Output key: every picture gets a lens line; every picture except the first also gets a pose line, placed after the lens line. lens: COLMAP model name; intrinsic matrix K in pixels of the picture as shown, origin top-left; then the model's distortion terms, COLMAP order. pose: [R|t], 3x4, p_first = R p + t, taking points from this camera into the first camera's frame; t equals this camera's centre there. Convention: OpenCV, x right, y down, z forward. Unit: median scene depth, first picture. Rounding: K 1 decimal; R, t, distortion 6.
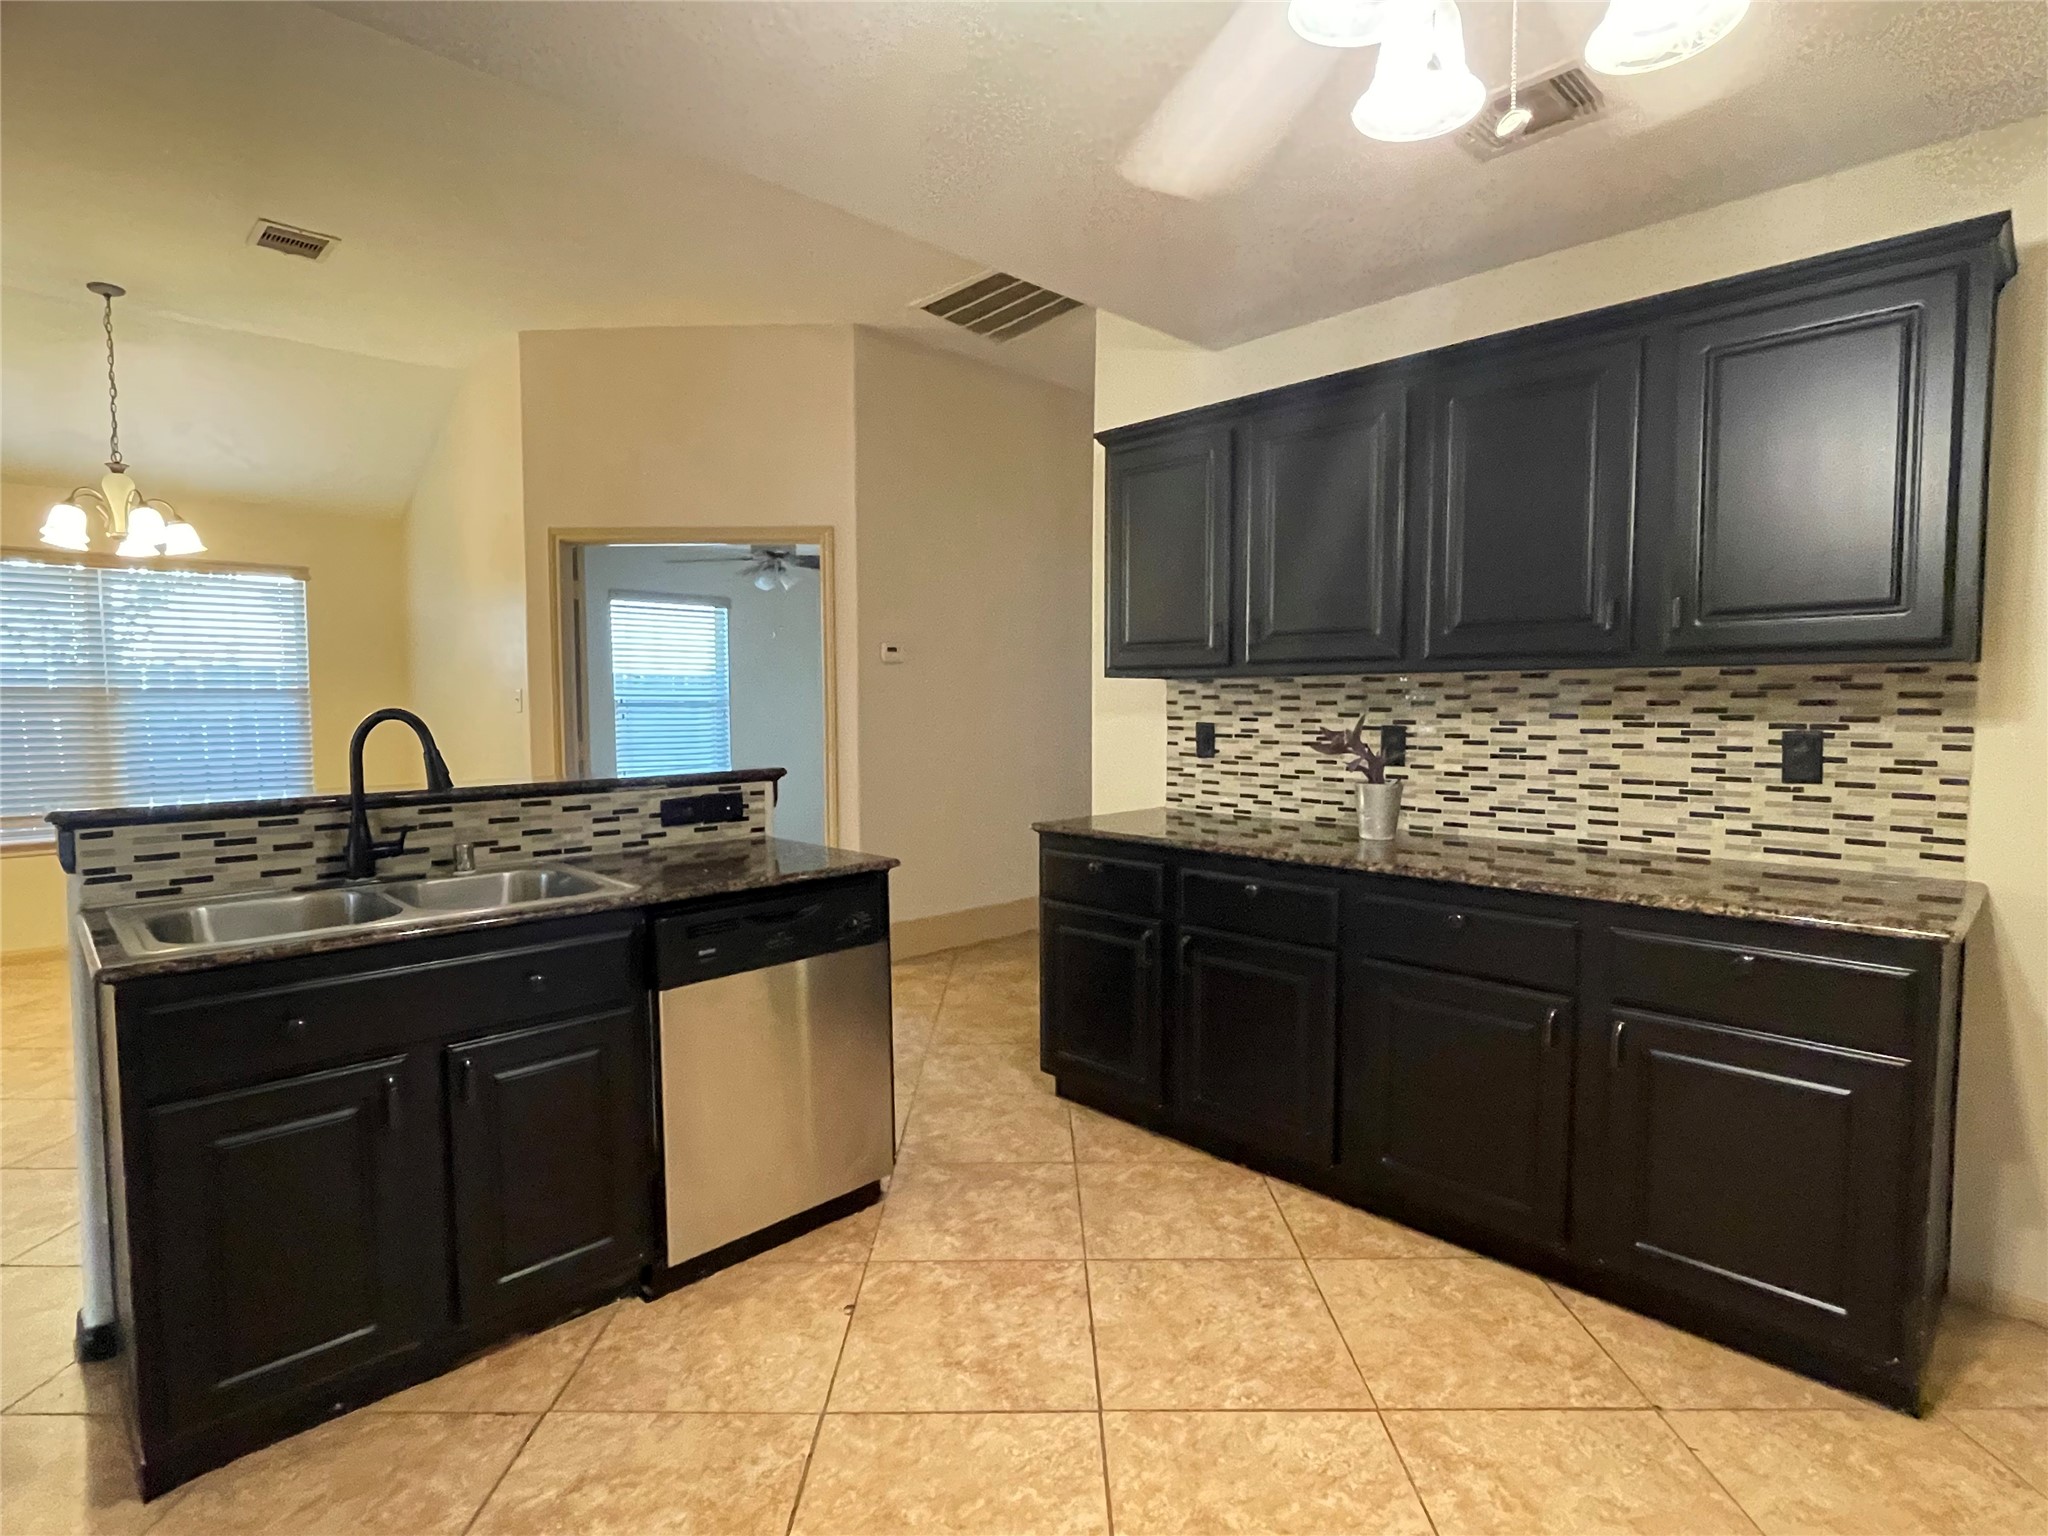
lens RADIAL K [[1031.0, 0, 1024.0], [0, 1031.0, 768.0], [0, 0, 1]] dist [-0.001010, -0.000111]
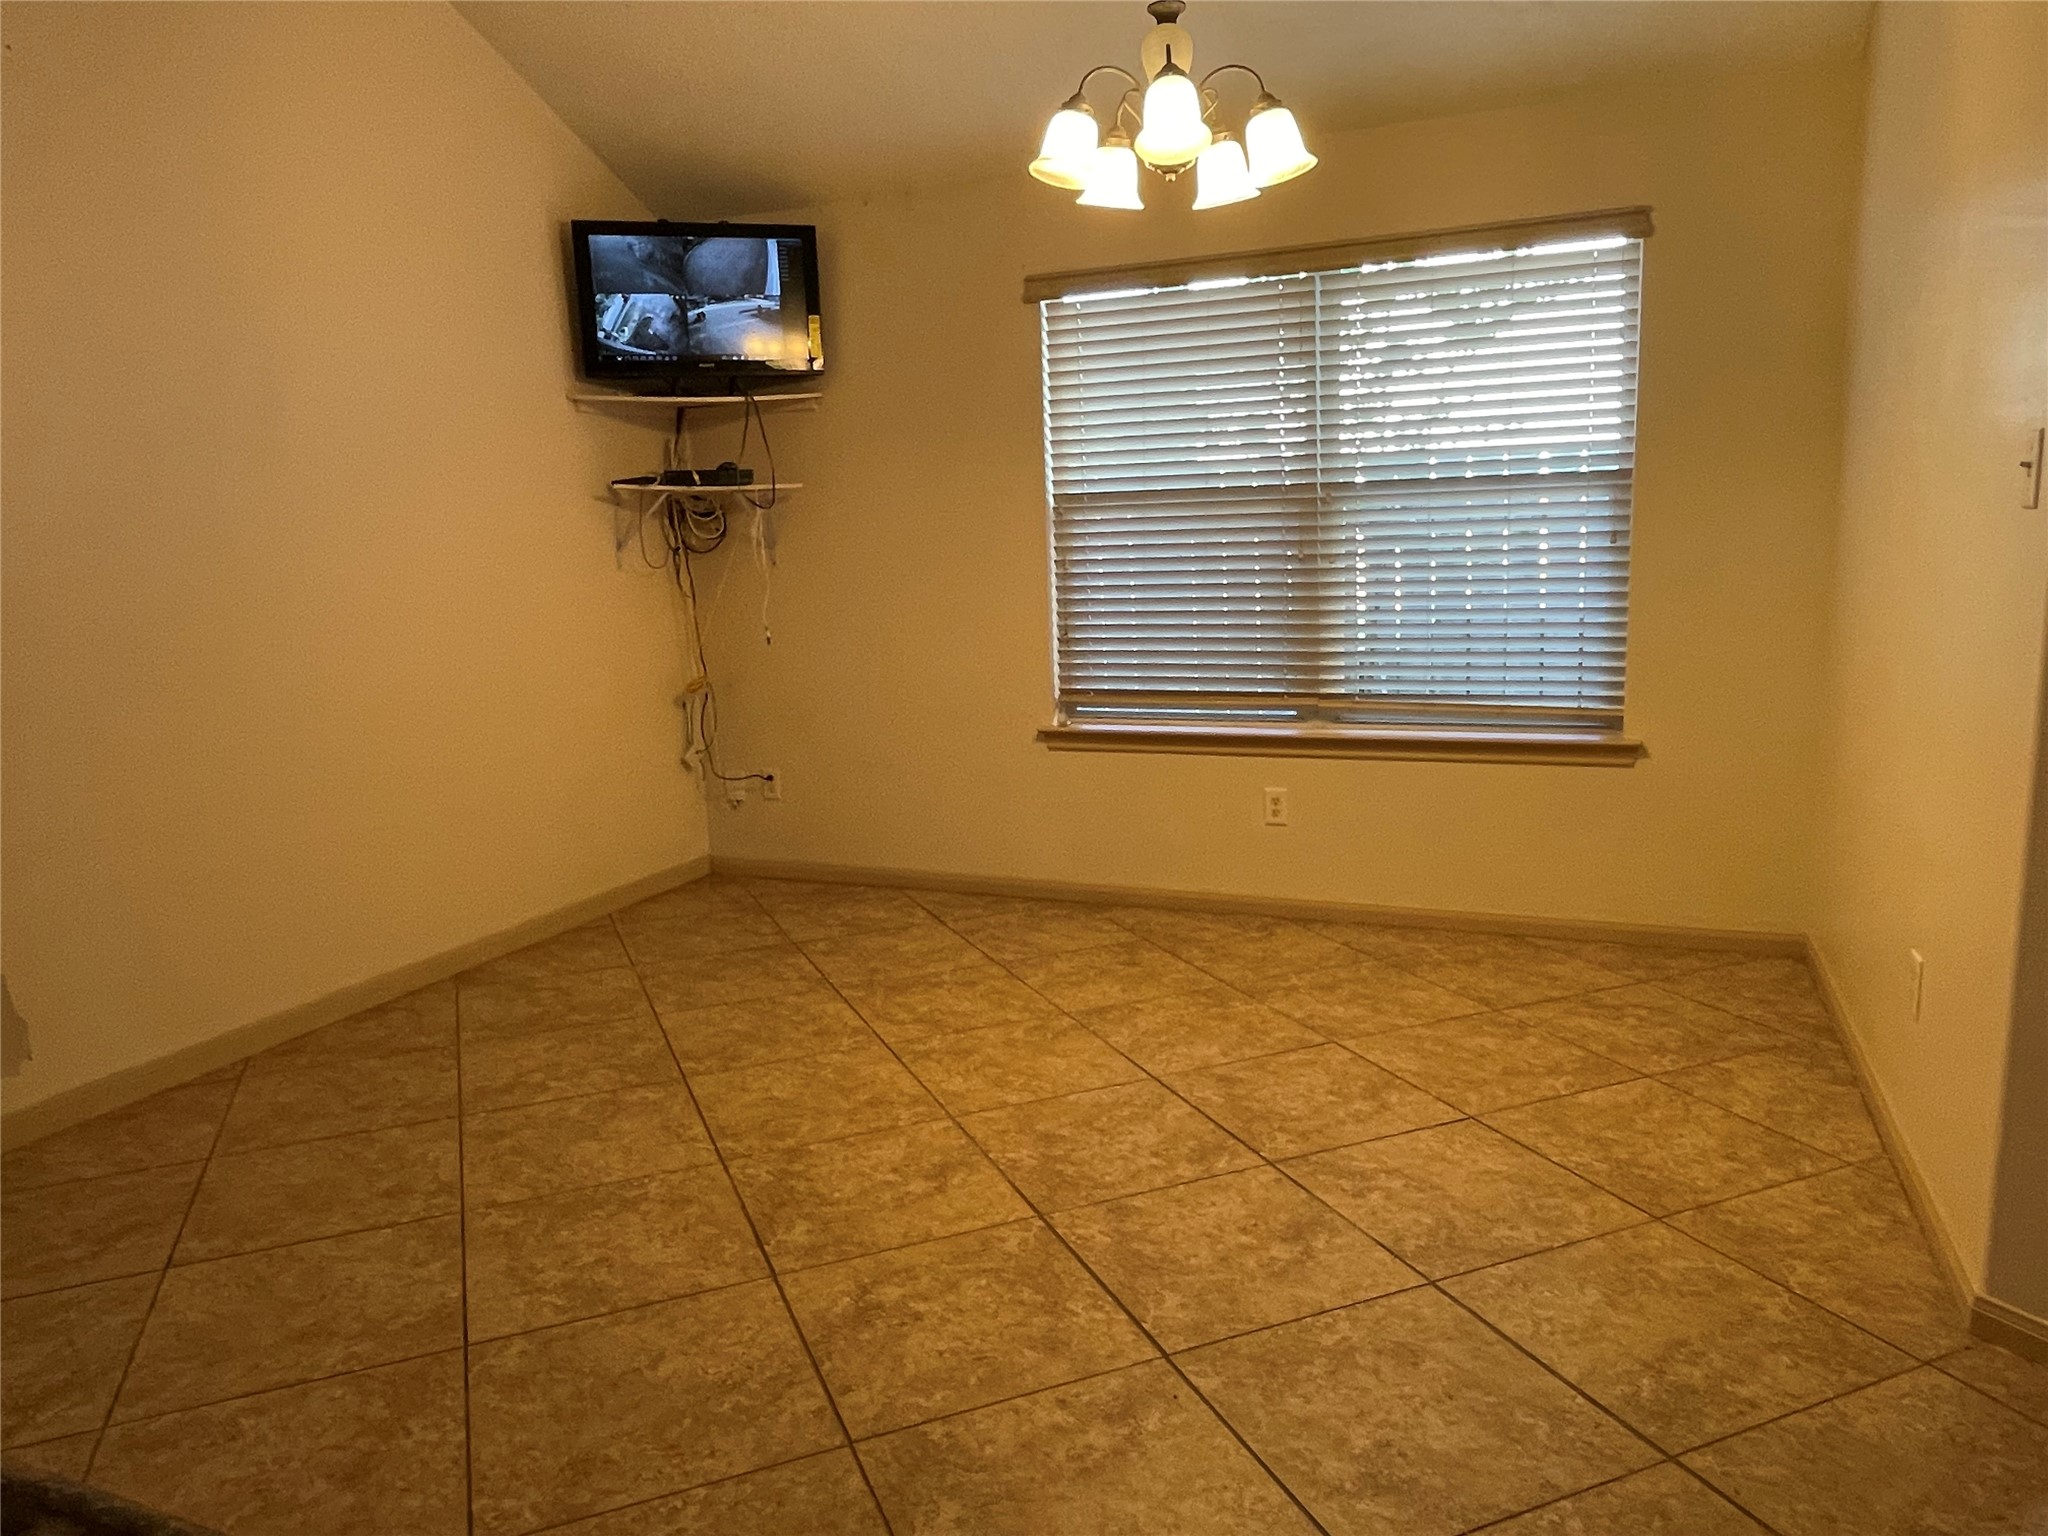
lens RADIAL K [[1395.8, 0, 1024.0], [0, 1395.8, 768.0], [0, 0, 1]] dist [0.005058, 0.003974]
pose [[0.393441, 0.150640, -0.906924, -0.428923], [-0.027804, 0.987983, 0.152042, -0.069087], [0.918929, -0.034604, 0.392901, 1.076287]]
